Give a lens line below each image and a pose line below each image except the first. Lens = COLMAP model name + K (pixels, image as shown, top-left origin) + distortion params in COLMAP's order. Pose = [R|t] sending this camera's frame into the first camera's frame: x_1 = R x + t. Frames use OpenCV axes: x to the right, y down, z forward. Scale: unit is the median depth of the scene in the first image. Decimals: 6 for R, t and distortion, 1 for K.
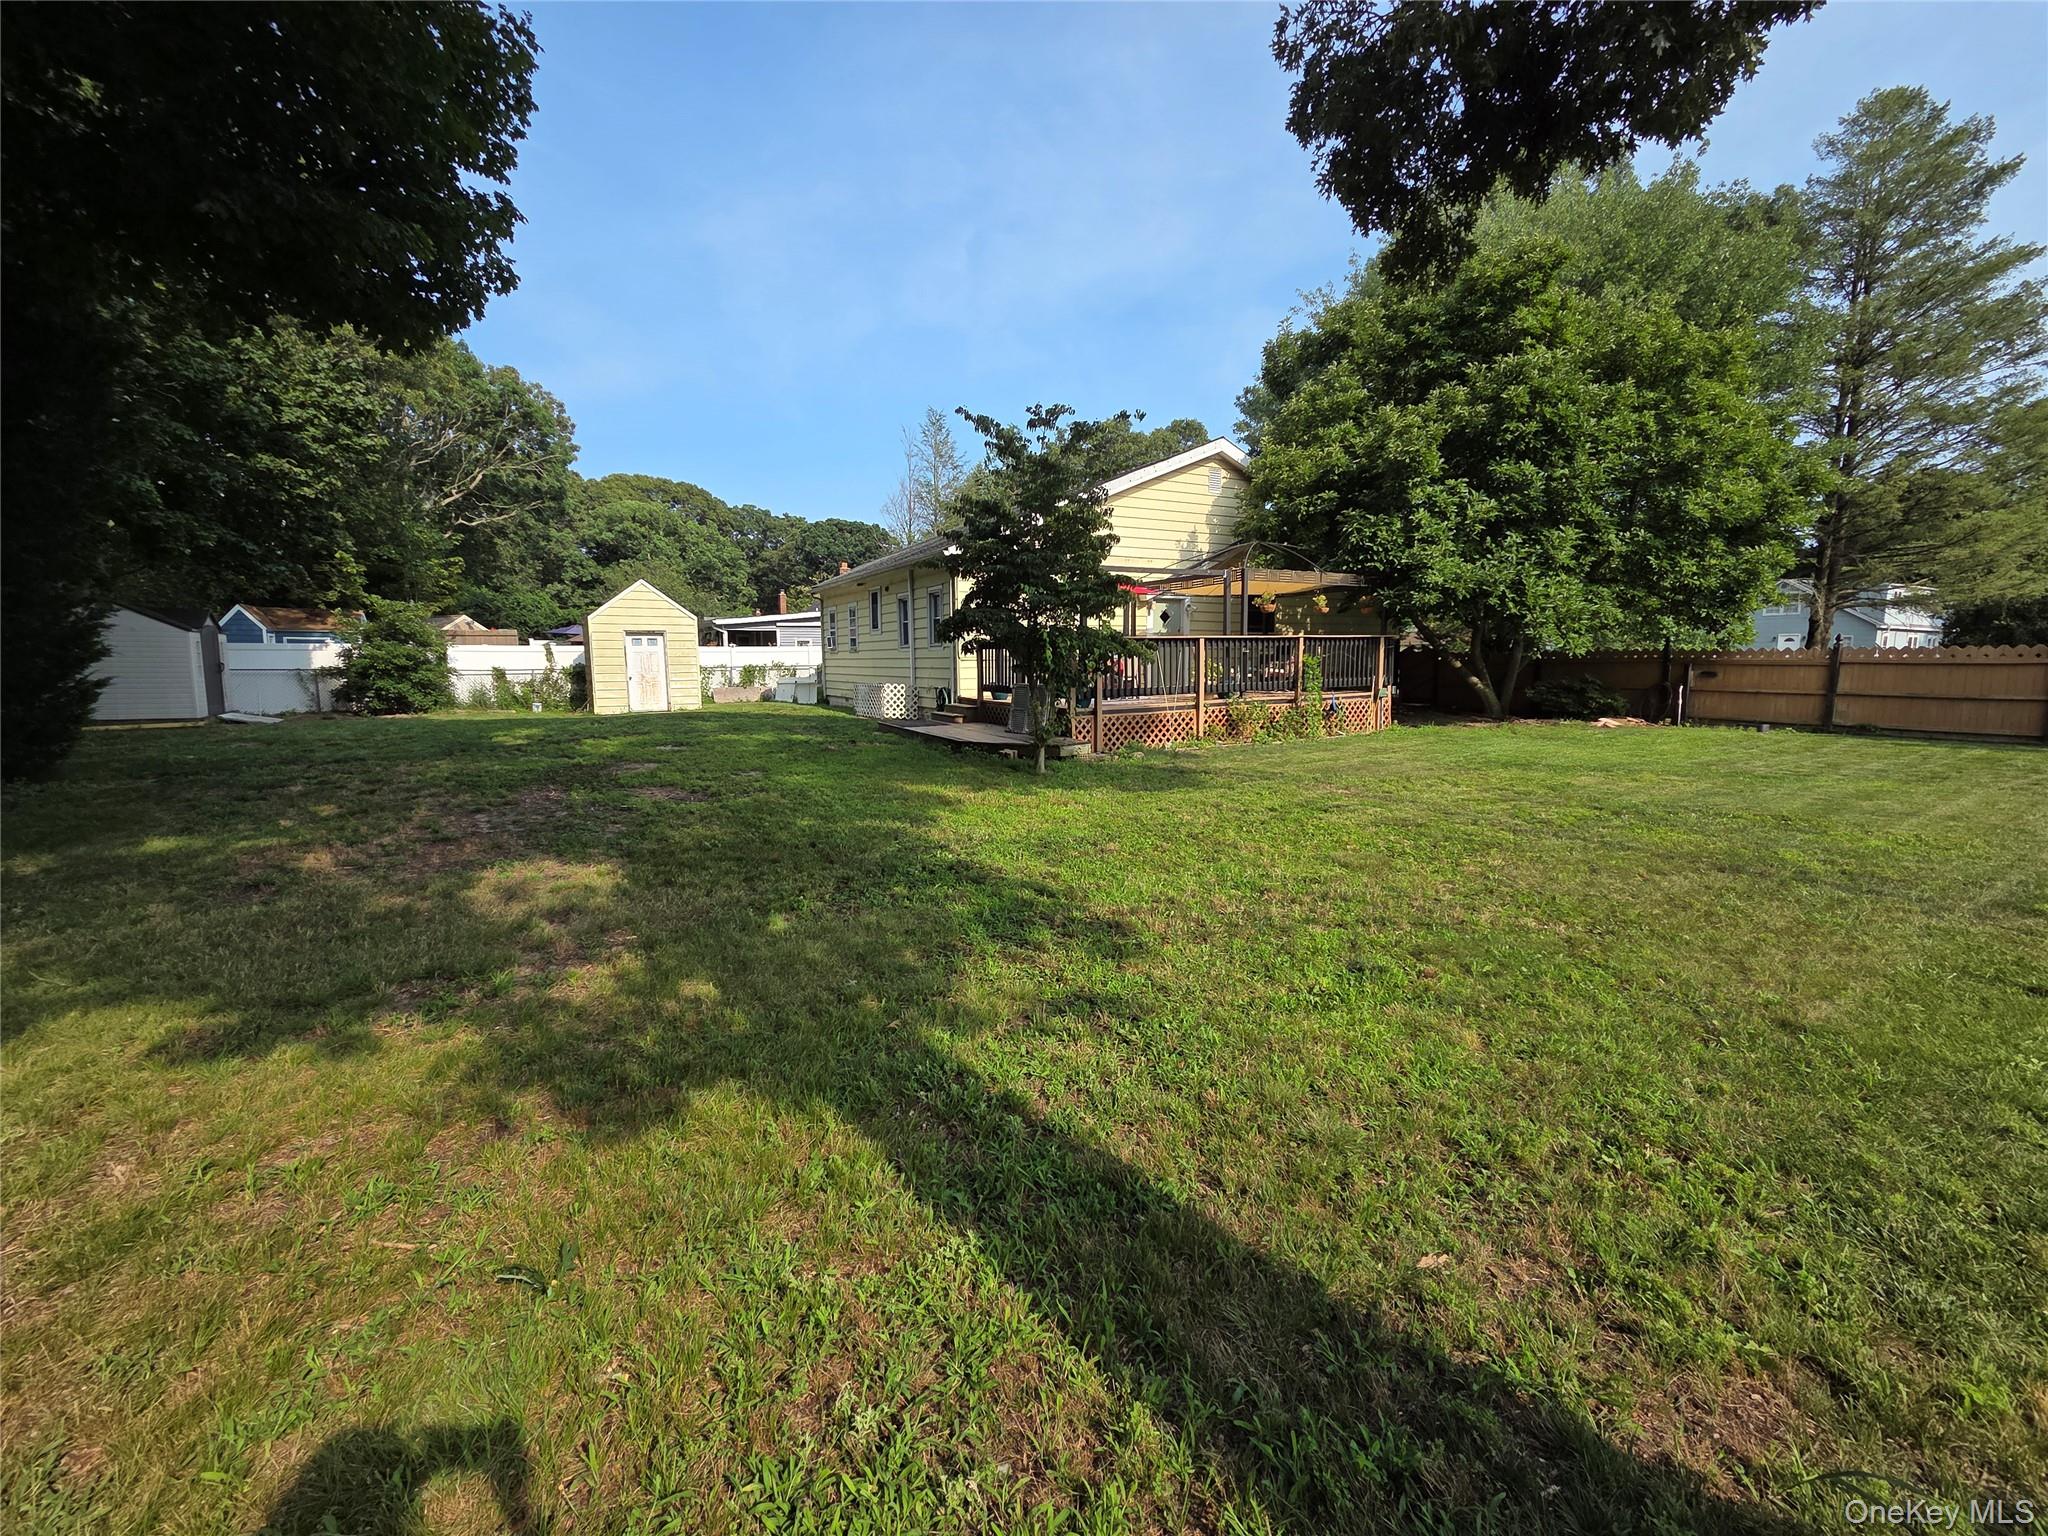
lens RADIAL K [[831.2, 0, 1023.3], [0, 831.2, 766.5], [0, 0, 1]] dist [0.003764, -0.000779]
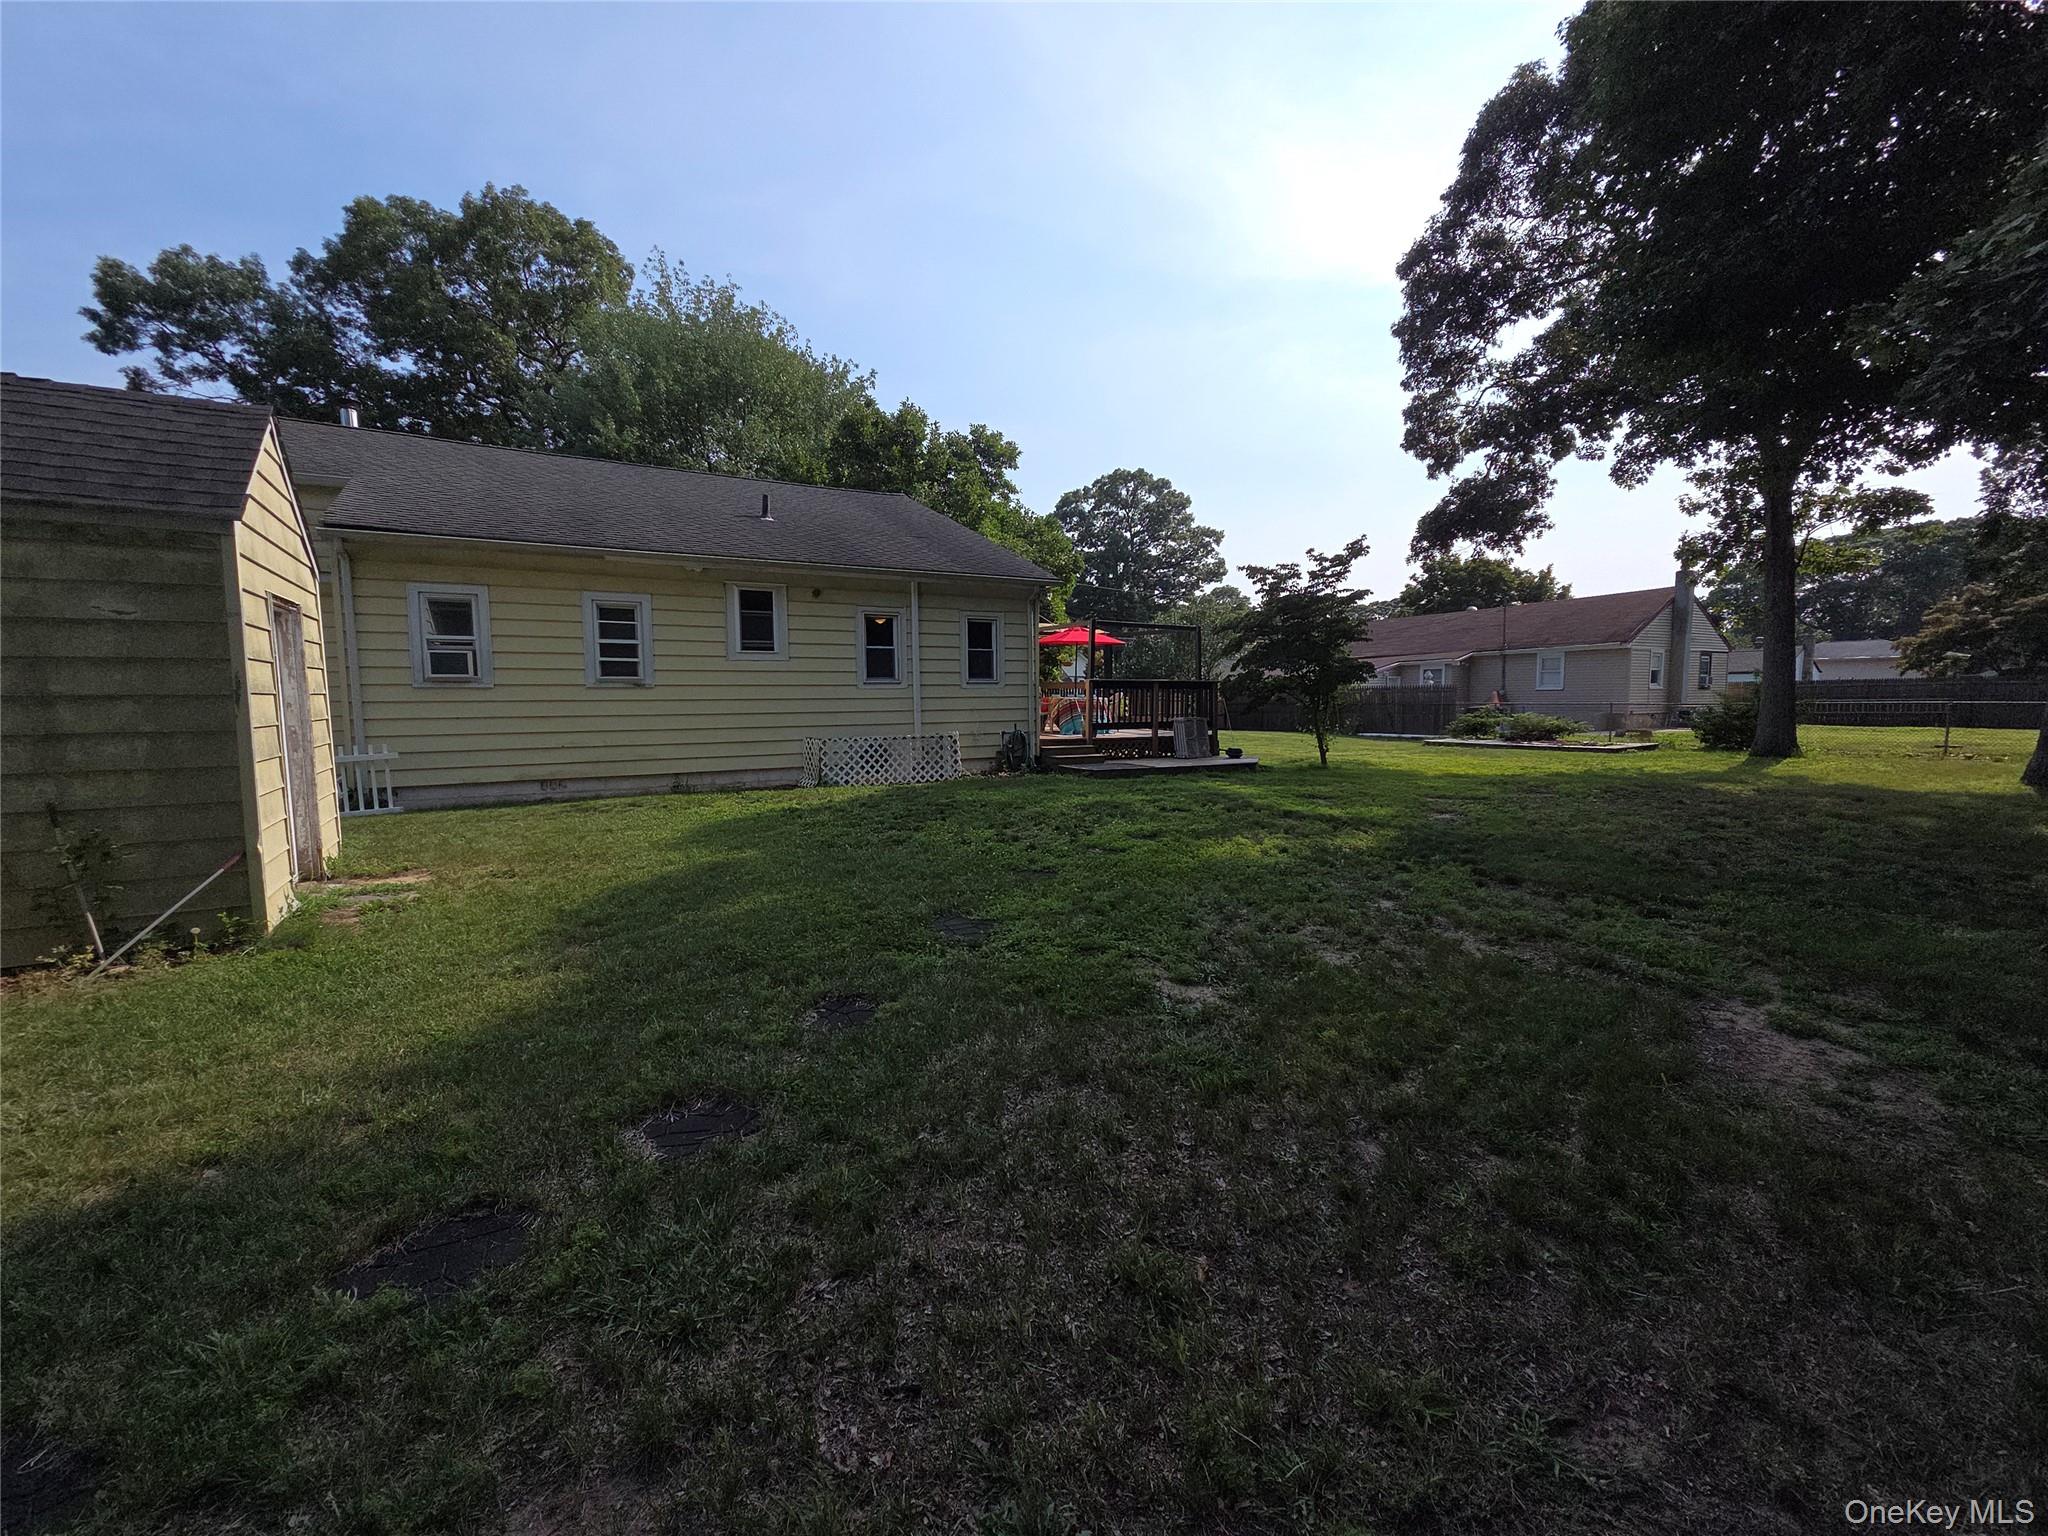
lens RADIAL K [[831.2, 0, 1031.4], [0, 831.2, 771.0], [0, 0, 1]] dist [0.003764, -0.000779]
pose [[-0.021166, -0.083868, 0.996252, -0.865426], [0.135416, 0.987052, 0.085970, -0.114163], [-0.990563, 0.136728, -0.009535, 0.898382]]
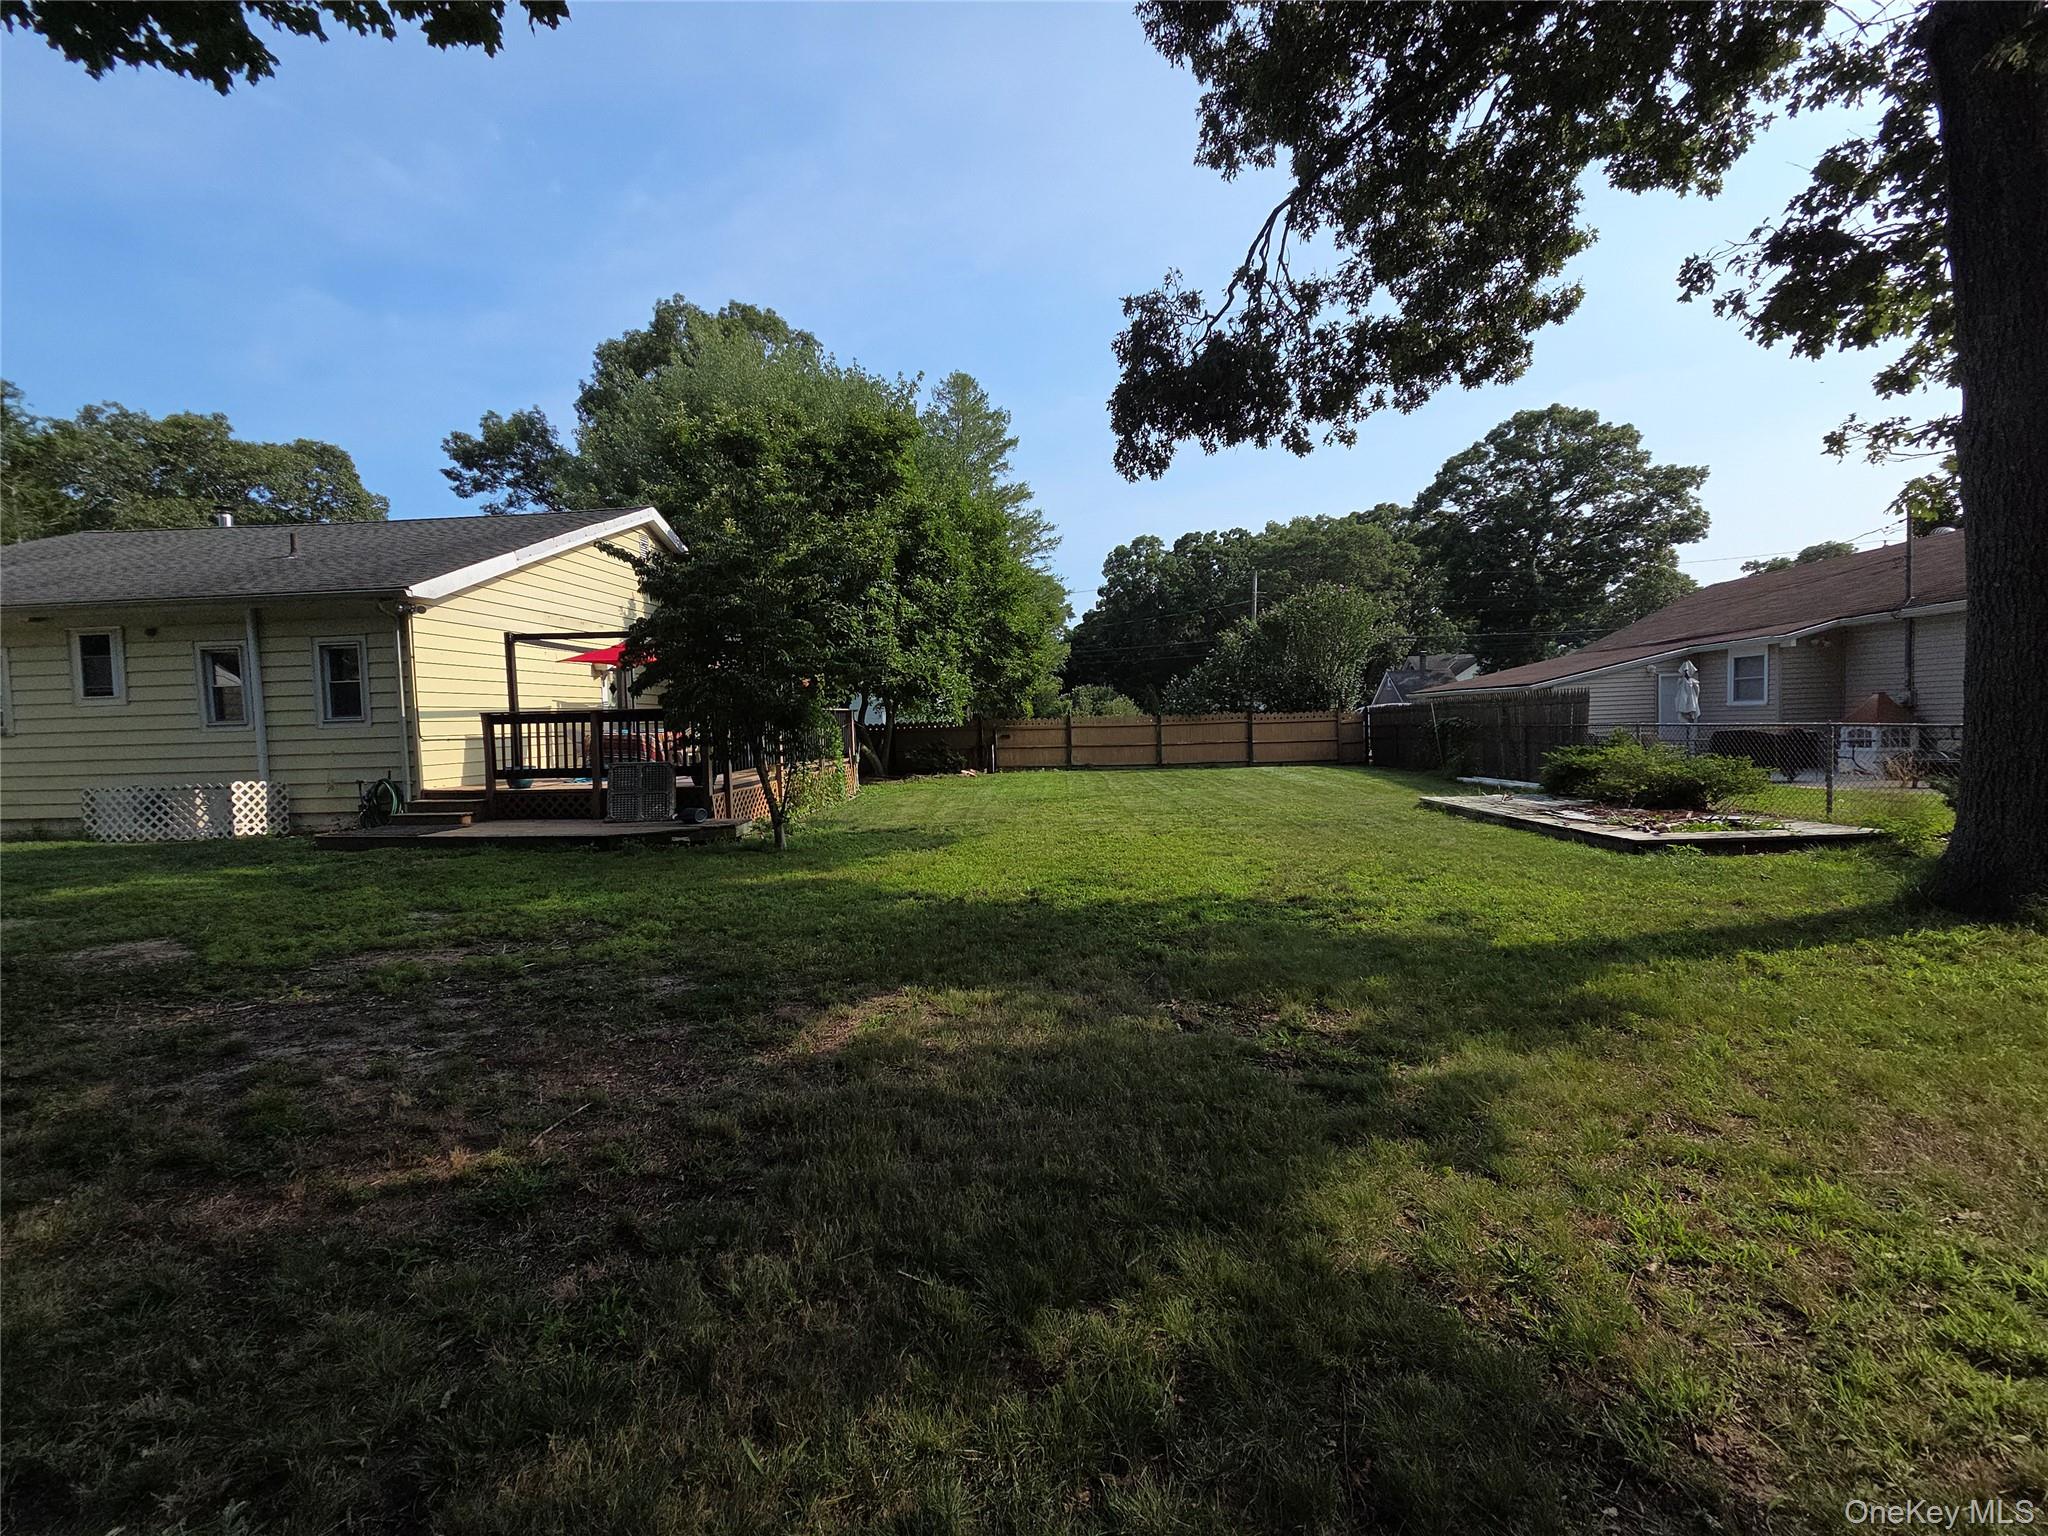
lens RADIAL K [[831.2, 0, 1026.1], [0, 831.2, 764.3], [0, 0, 1]] dist [0.003764, -0.000779]
pose [[0.556096, -0.050608, 0.829576, -0.330915], [0.130281, 0.991113, -0.026870, -0.016570], [-0.820843, 0.123020, 0.557747, 0.142488]]
